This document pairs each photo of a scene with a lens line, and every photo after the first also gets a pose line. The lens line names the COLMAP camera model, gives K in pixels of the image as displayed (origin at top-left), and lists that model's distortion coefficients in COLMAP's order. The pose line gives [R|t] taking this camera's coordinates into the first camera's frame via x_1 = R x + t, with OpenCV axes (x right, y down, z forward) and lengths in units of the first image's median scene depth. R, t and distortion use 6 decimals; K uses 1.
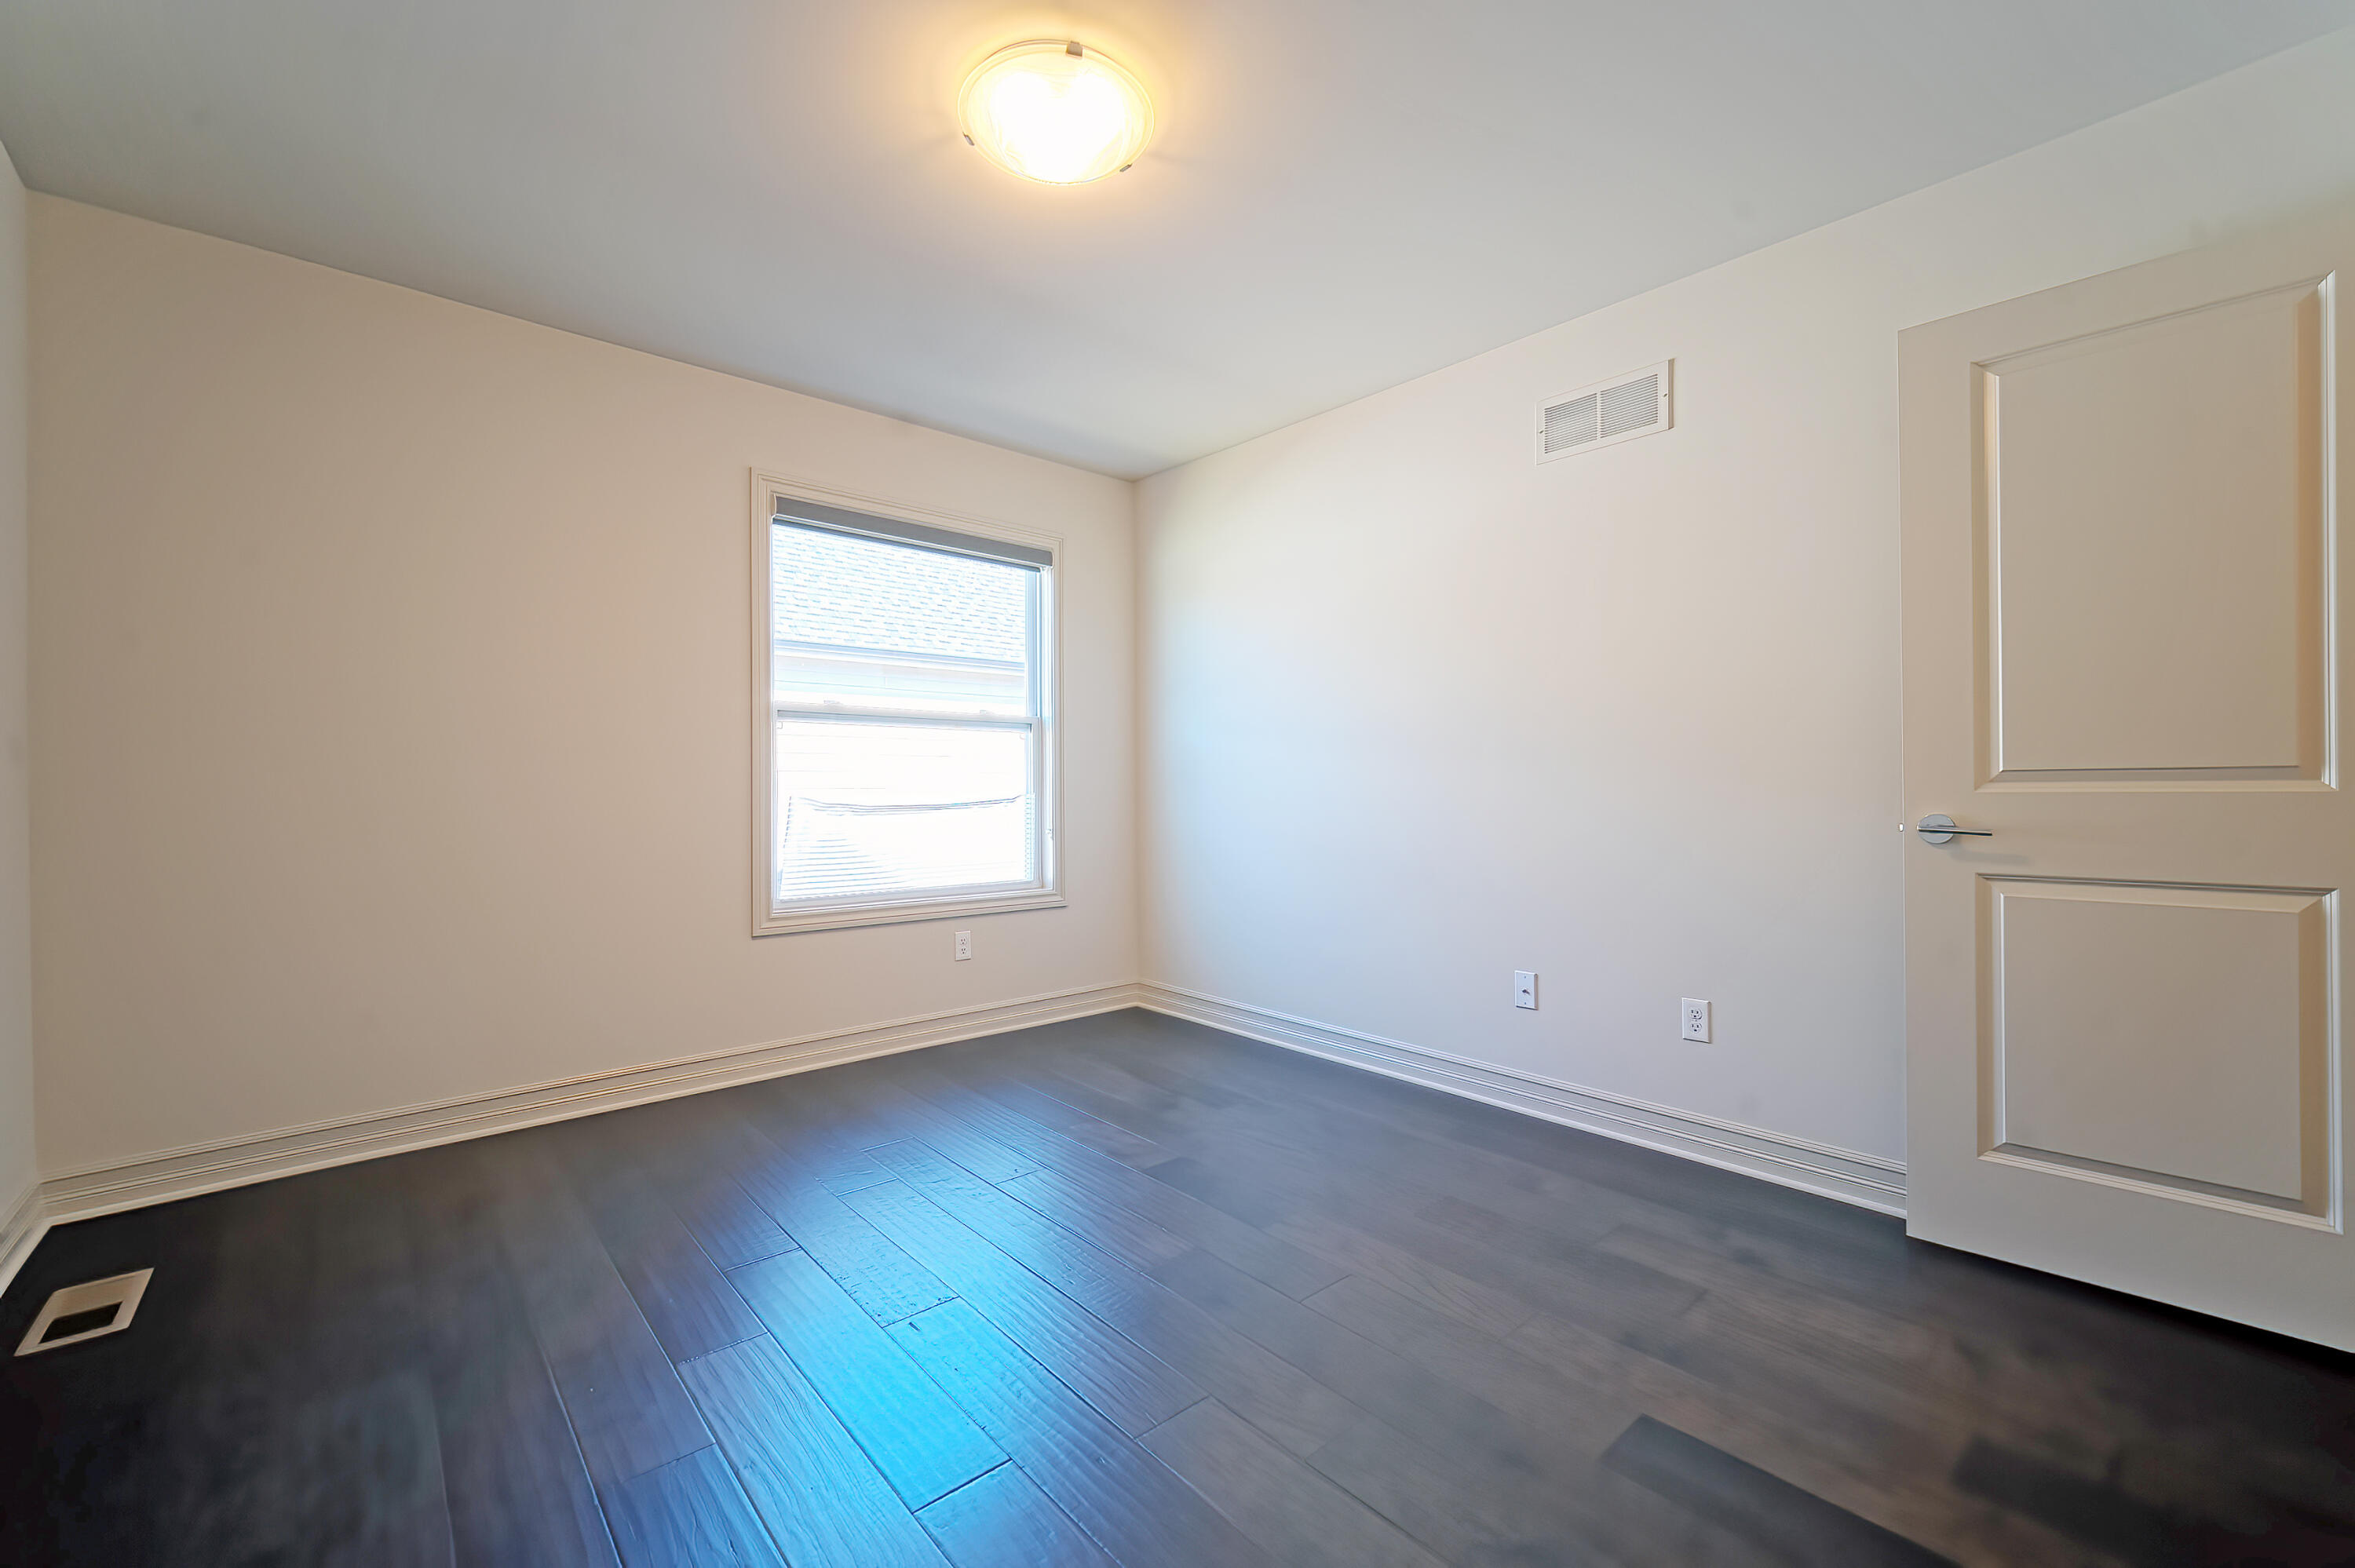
lens RADIAL K [[940.4, 0, 1179.5], [0, 940.4, 794.0], [0, 0, 1]] dist [0.000208, -0.000057]
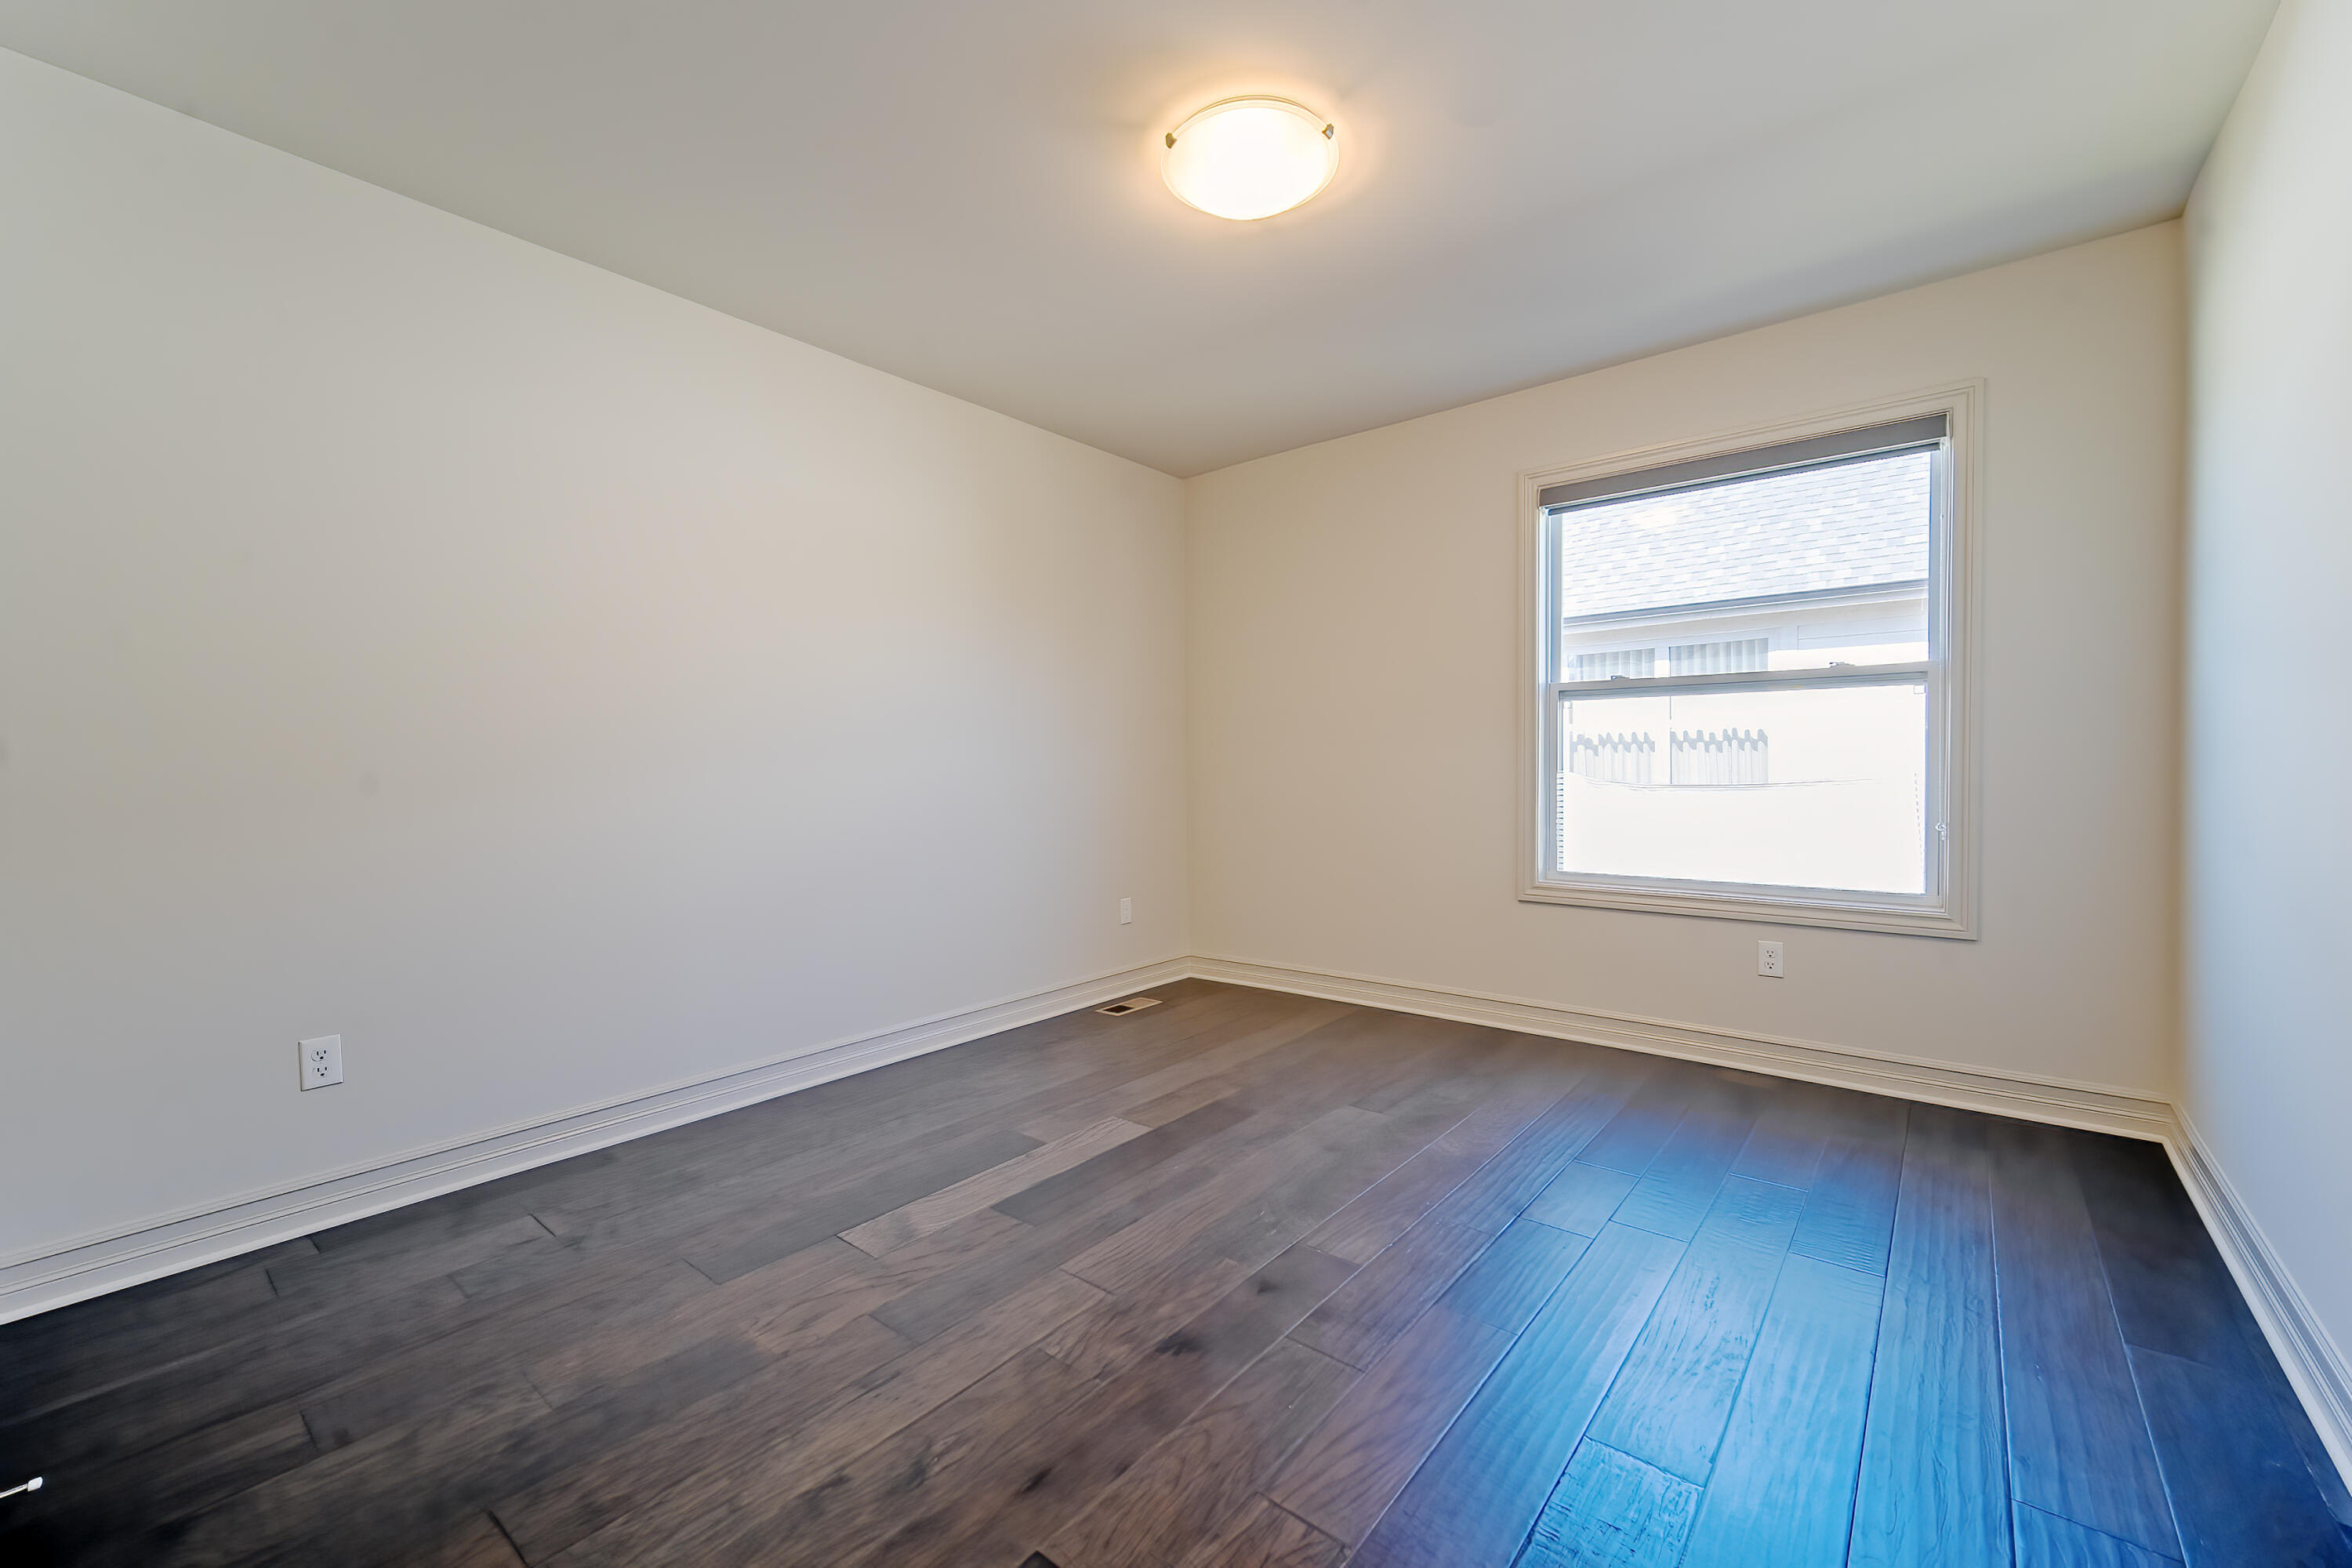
lens RADIAL K [[939.3, 0, 1178.0], [0, 939.3, 794.0], [0, 0, 1]] dist [0.000208, -0.000057]
pose [[0.153873, 0.037878, -0.987364, 0.561009], [0.009454, 0.999163, 0.039804, -0.020884], [0.988045, -0.015460, 0.153386, 0.428901]]
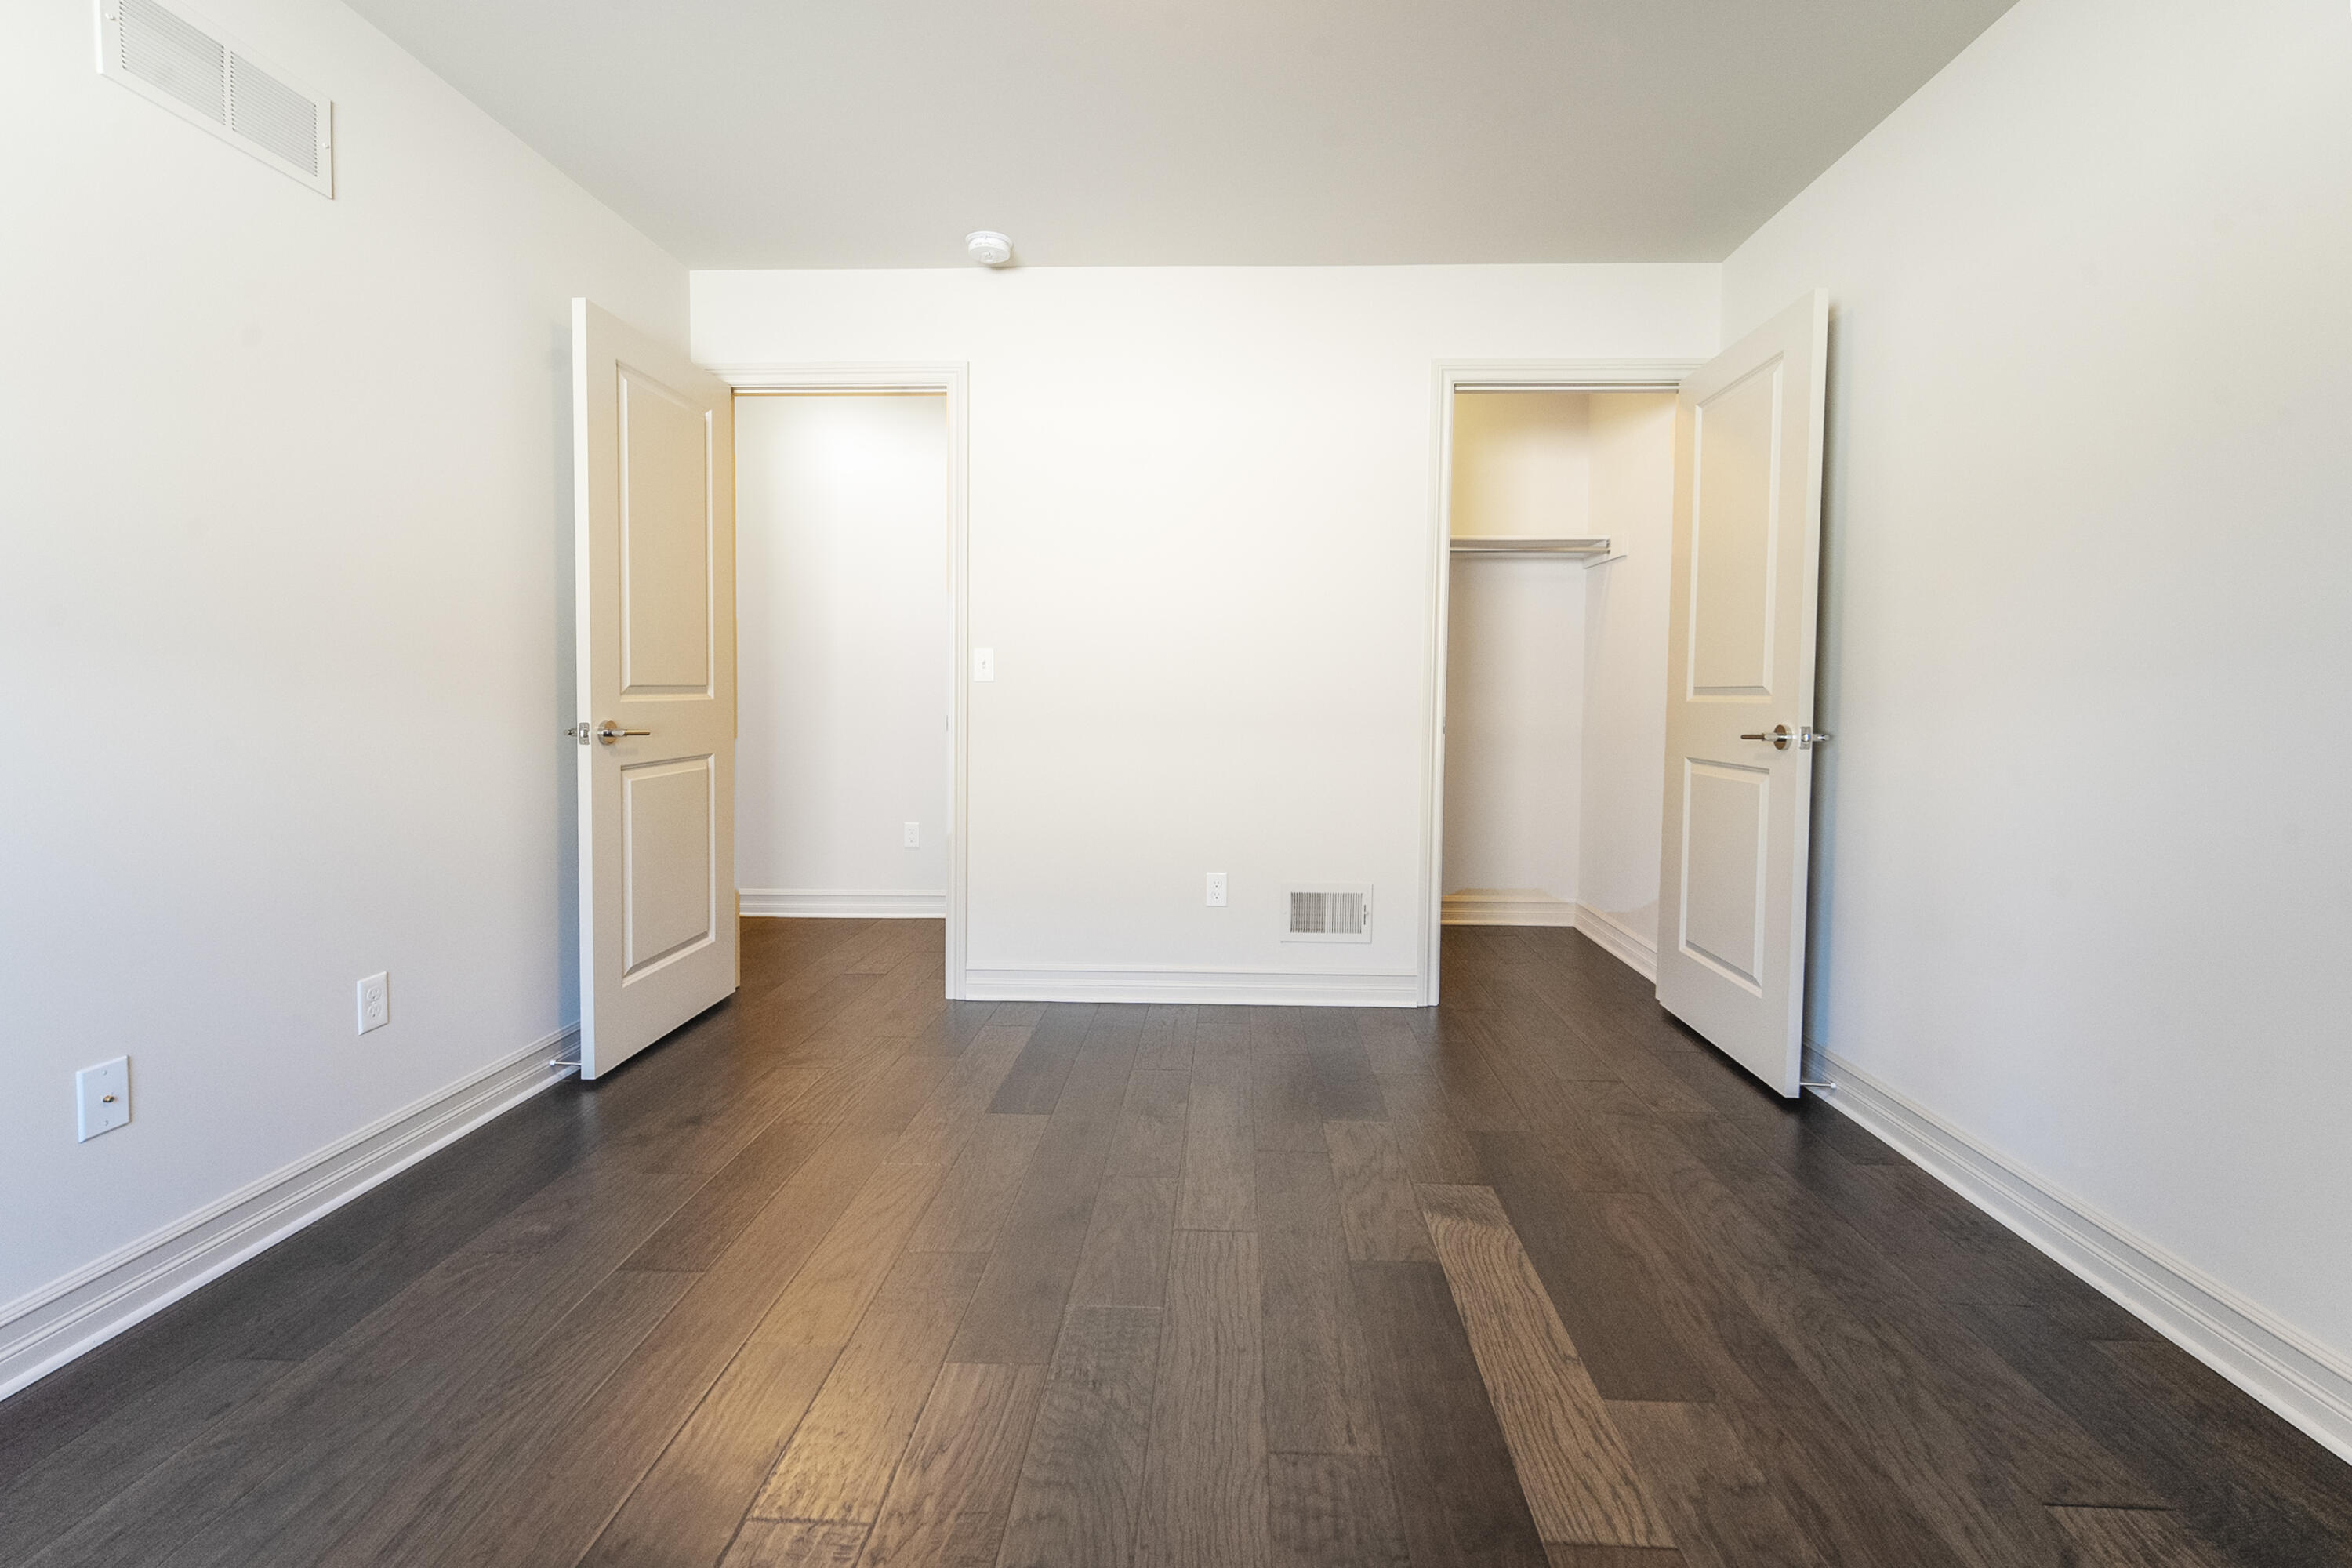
lens RADIAL K [[939.3, 0, 1178.0], [0, 939.3, 794.0], [0, 0, 1]] dist [0.000208, -0.000057]
pose [[-0.722560, -0.075867, 0.687133, -0.340687], [-0.003192, 0.994315, 0.106427, -0.009312], [-0.691301, 0.074706, -0.718695, 0.843109]]
